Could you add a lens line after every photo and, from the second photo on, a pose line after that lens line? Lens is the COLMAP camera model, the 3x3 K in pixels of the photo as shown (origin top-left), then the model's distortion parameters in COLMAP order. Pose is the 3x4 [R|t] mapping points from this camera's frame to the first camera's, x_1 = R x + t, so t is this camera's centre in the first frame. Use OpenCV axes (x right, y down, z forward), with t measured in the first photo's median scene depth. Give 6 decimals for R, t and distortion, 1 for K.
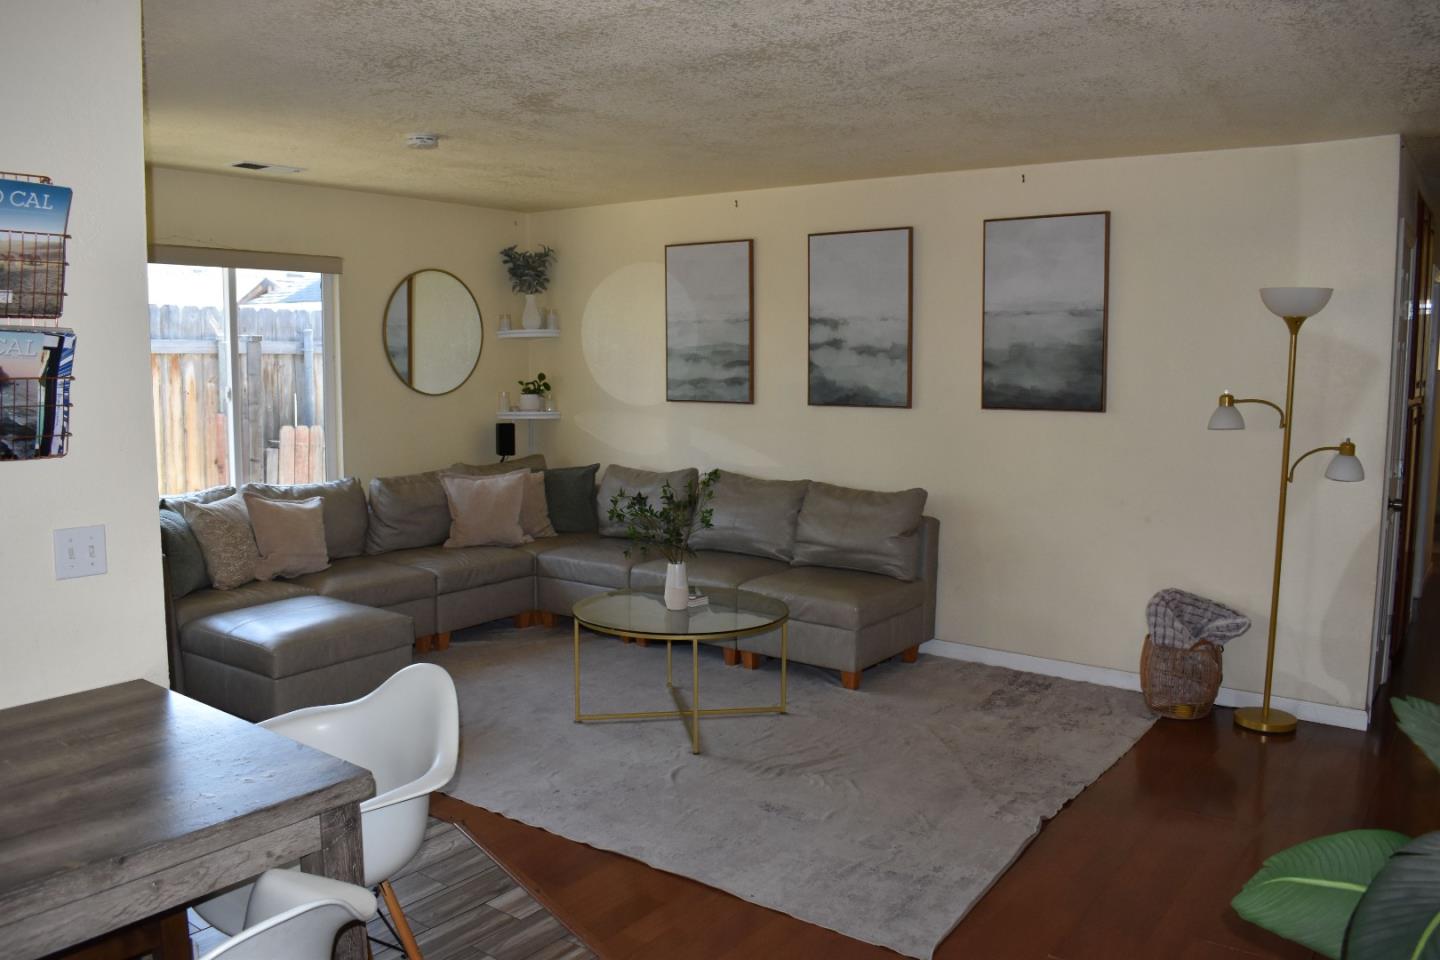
lens RADIAL K [[1119.6, 0, 720.0], [0, 1119.6, 480.0], [0, 0, 1]] dist [-0.087837, -0.004187]
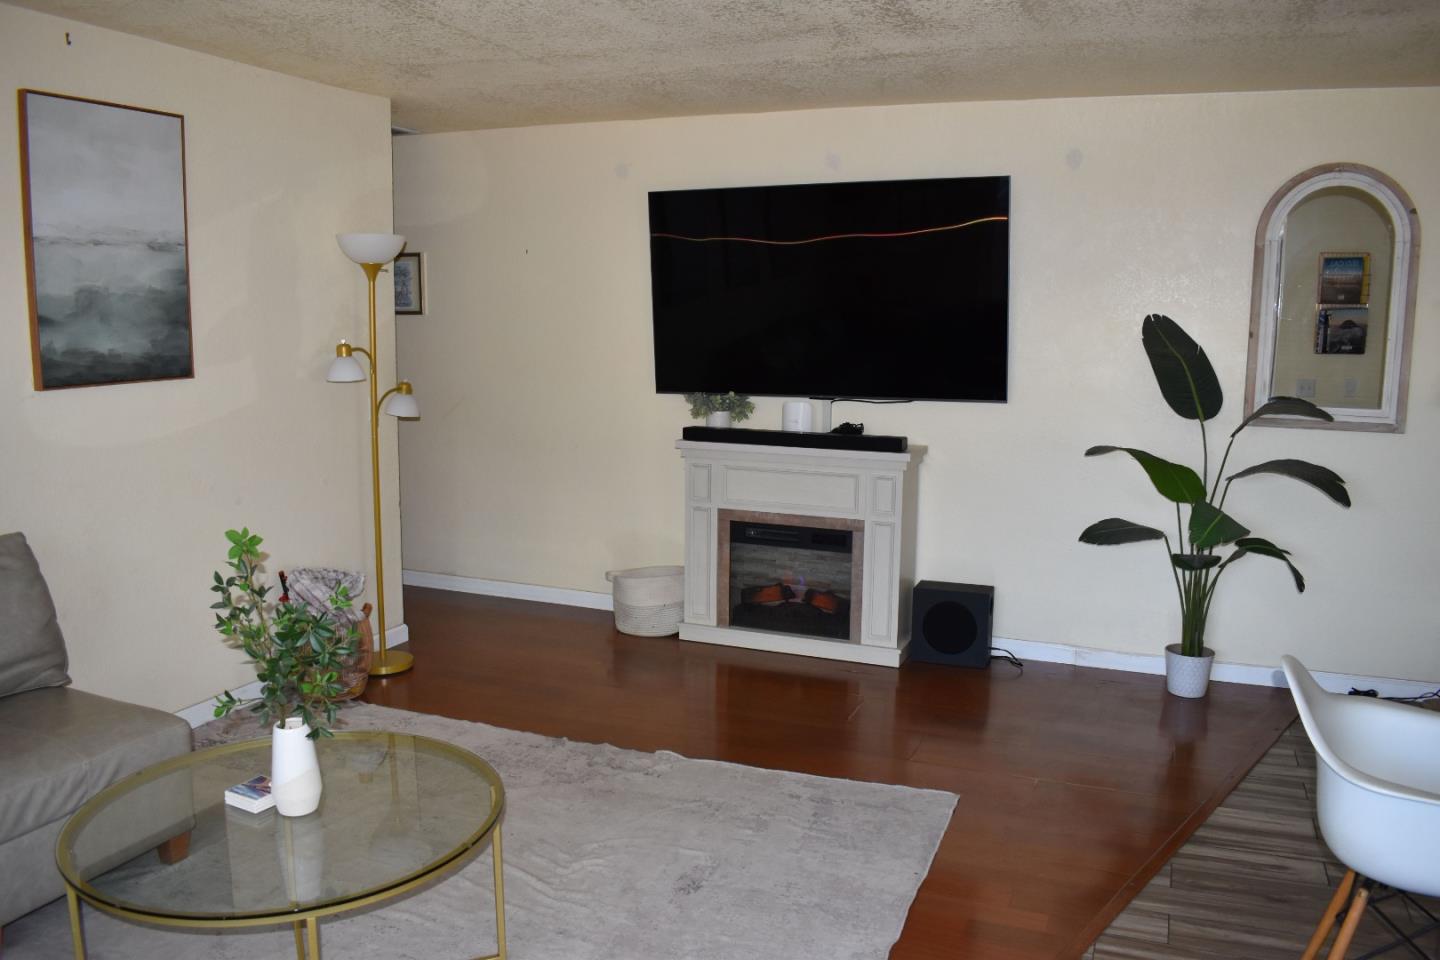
lens RADIAL K [[1119.6, 0, 720.0], [0, 1119.6, 480.0], [0, 0, 1]] dist [-0.087837, -0.004187]
pose [[-0.256334, -0.148103, 0.955174, -0.474619], [0.103430, 0.978315, 0.179448, -0.087300], [-0.961039, 0.144792, -0.235457, 0.807150]]
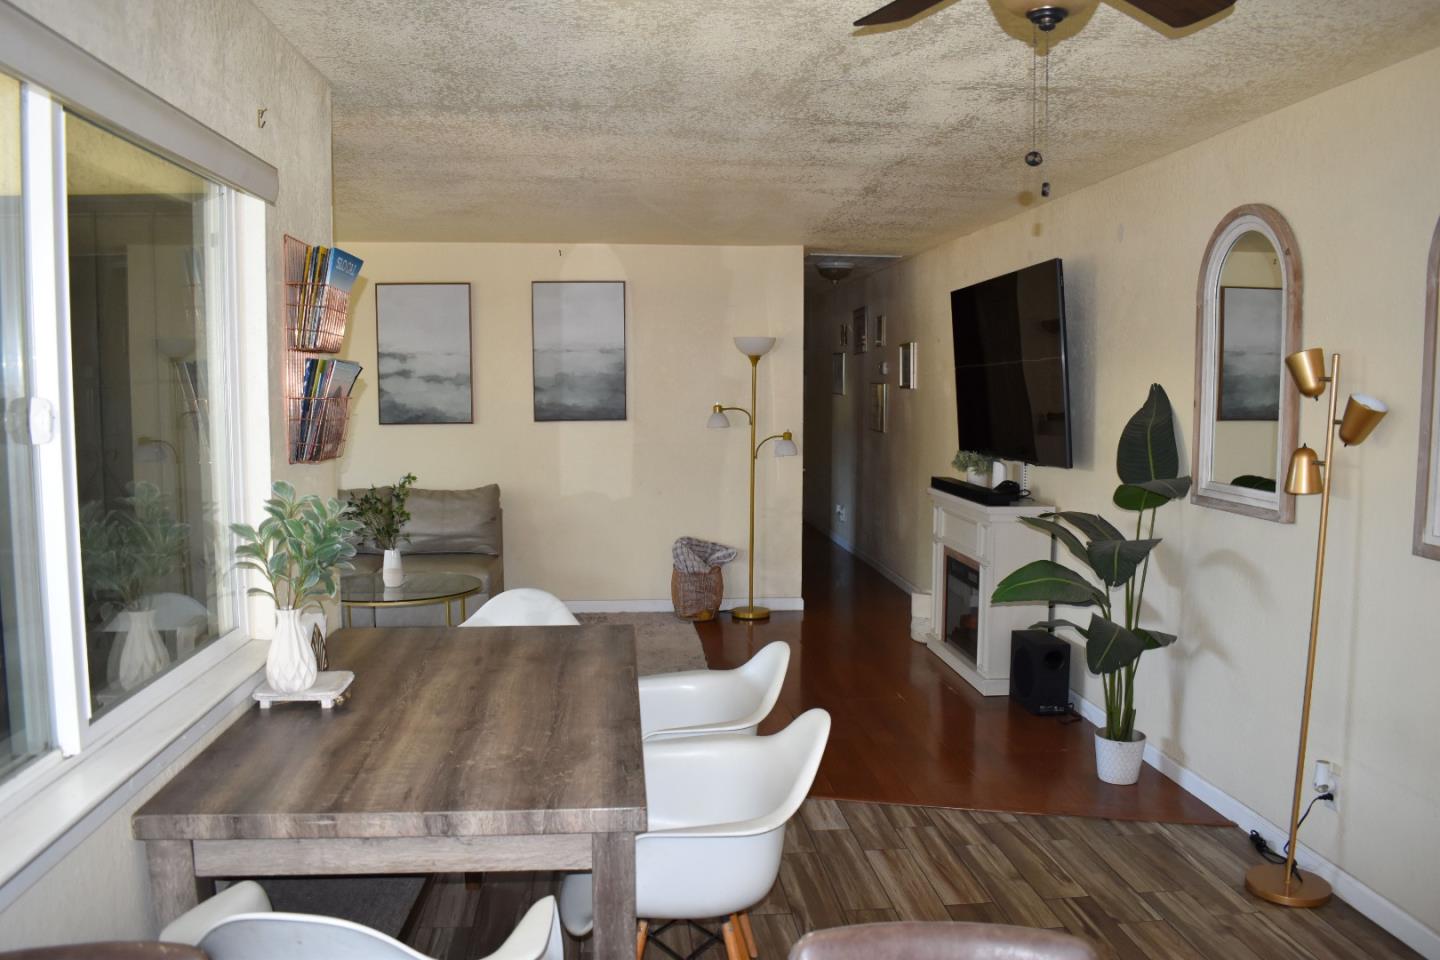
lens RADIAL K [[1119.6, 0, 720.0], [0, 1119.6, 480.0], [0, 0, 1]] dist [-0.087837, -0.004187]
pose [[0.740069, -0.059753, 0.669872, -0.520210], [0.078338, 0.996924, 0.002380, 0.020880], [-0.667953, 0.050715, 0.742473, -0.146683]]
